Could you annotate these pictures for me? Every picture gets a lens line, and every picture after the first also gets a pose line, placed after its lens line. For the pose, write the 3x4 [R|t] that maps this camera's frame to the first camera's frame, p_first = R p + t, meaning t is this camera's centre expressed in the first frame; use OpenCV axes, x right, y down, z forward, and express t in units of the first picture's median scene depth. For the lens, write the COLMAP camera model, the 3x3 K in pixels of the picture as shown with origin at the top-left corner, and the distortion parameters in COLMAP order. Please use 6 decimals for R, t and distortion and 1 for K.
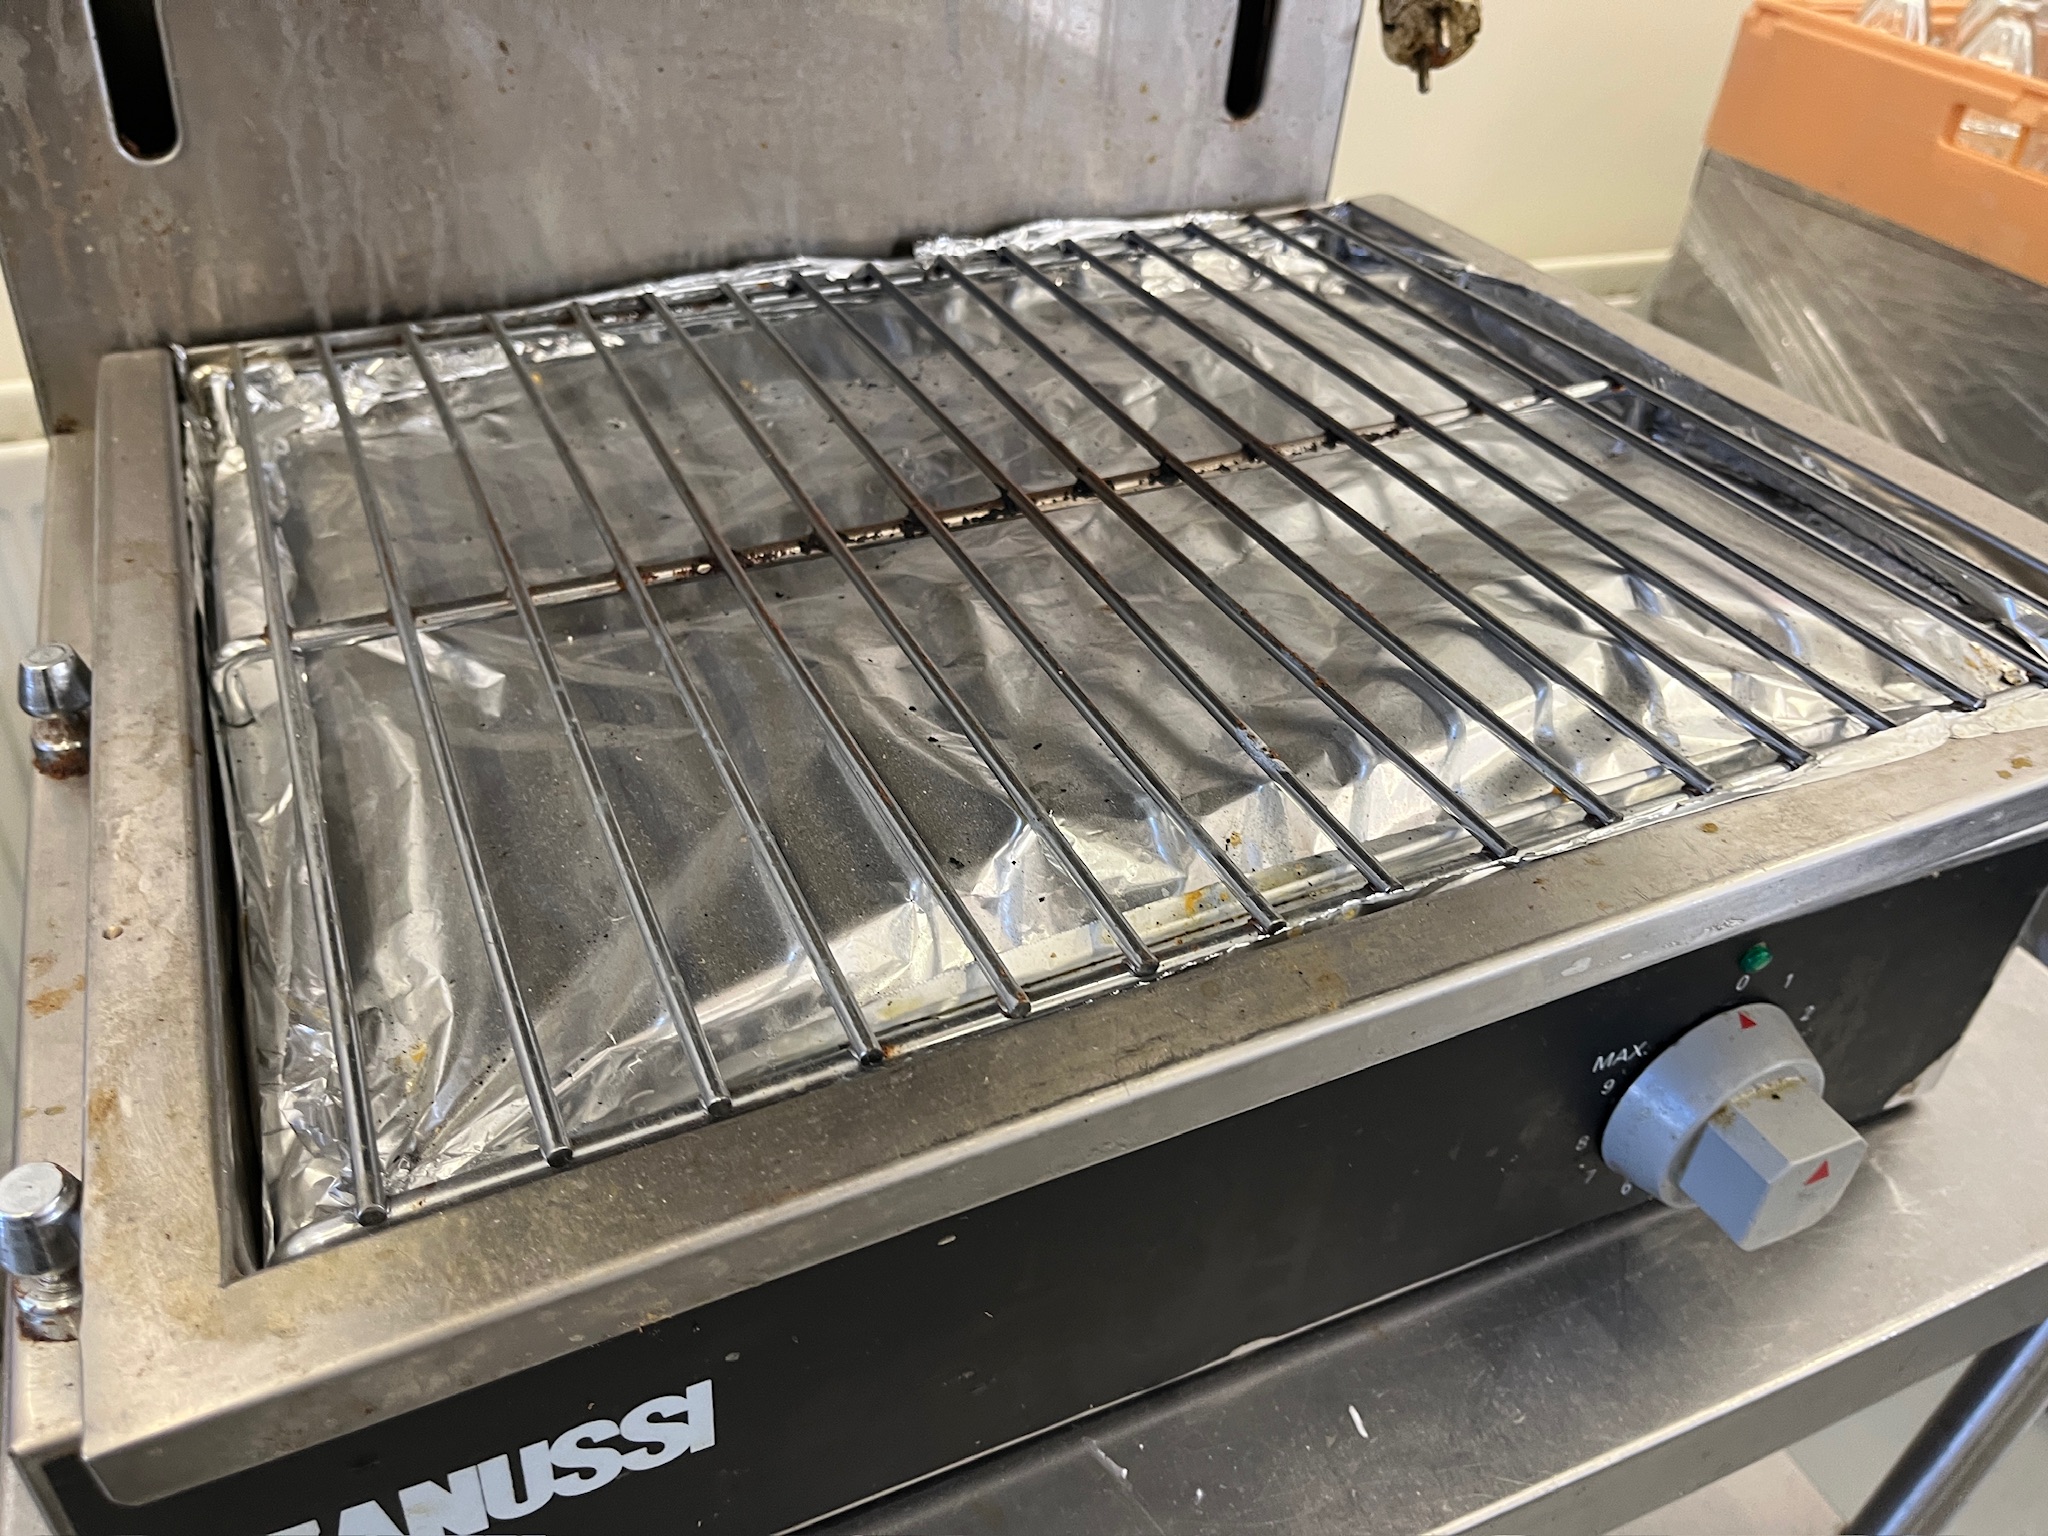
lens RADIAL K [[1559.6, 0, 1001.4], [0, 1559.6, 767.0], [0, 0, 1]] dist [0.031413, -0.064765]
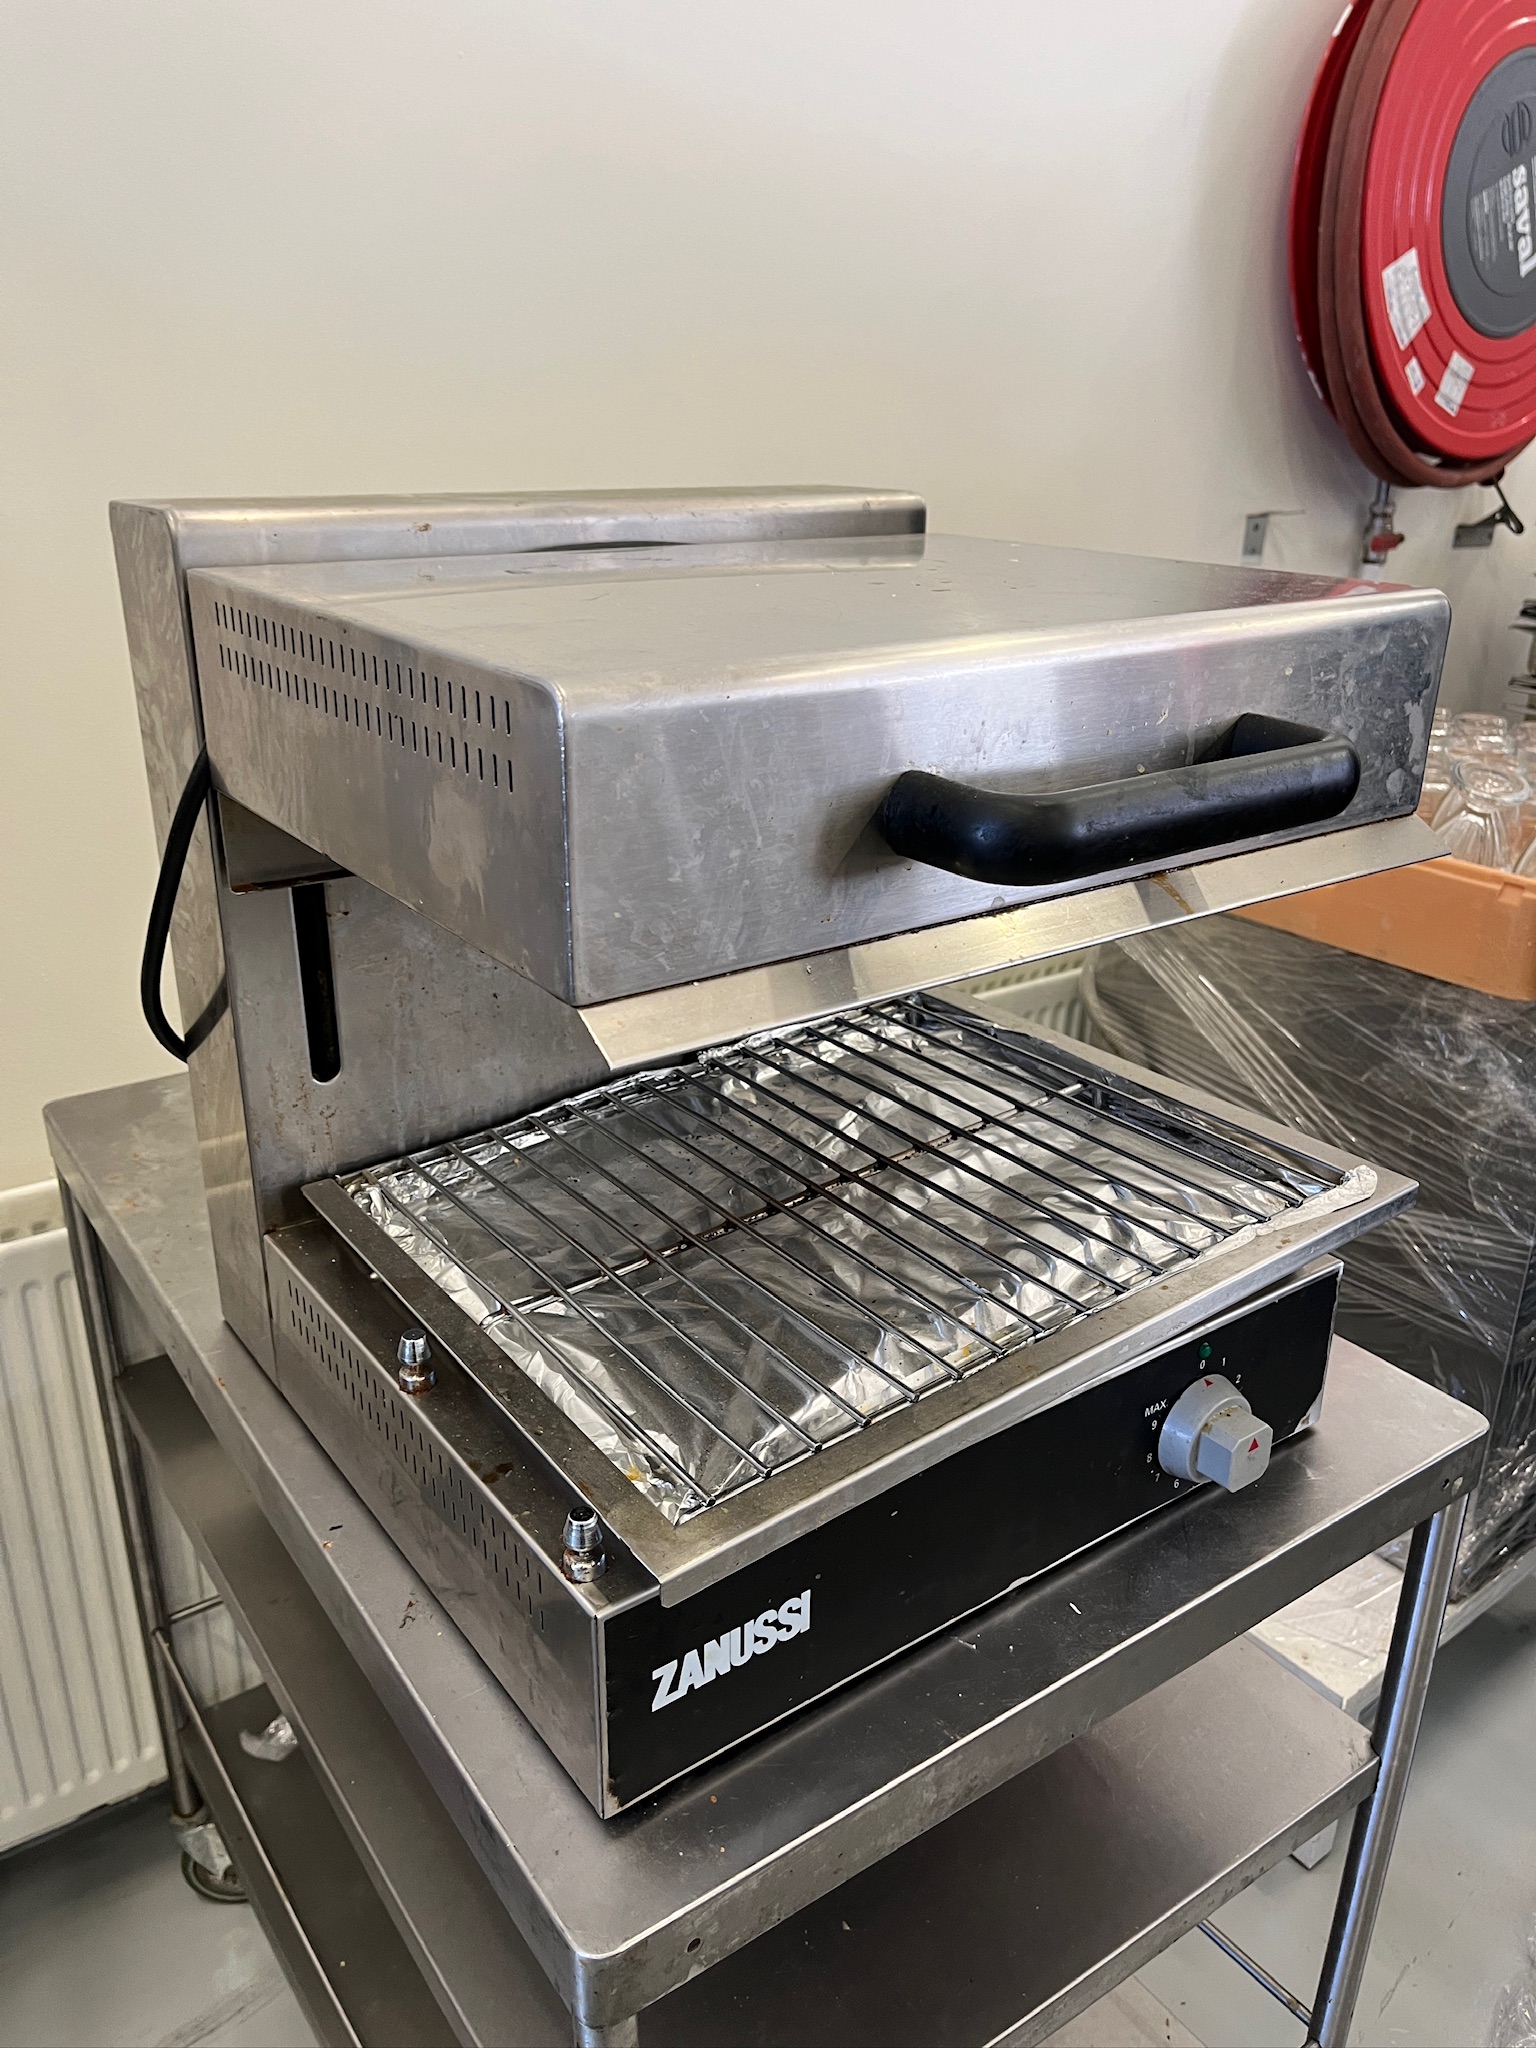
lens RADIAL K [[1559.6, 0, 757.0], [0, 1559.6, 1024.0], [0, 0, 1]] dist [0.031413, -0.064765]
pose [[0.978607, -0.126283, 0.162424, -0.377407], [0.162604, 0.958411, -0.234537, 0.086214], [-0.126051, 0.255931, 0.958442, -1.002640]]
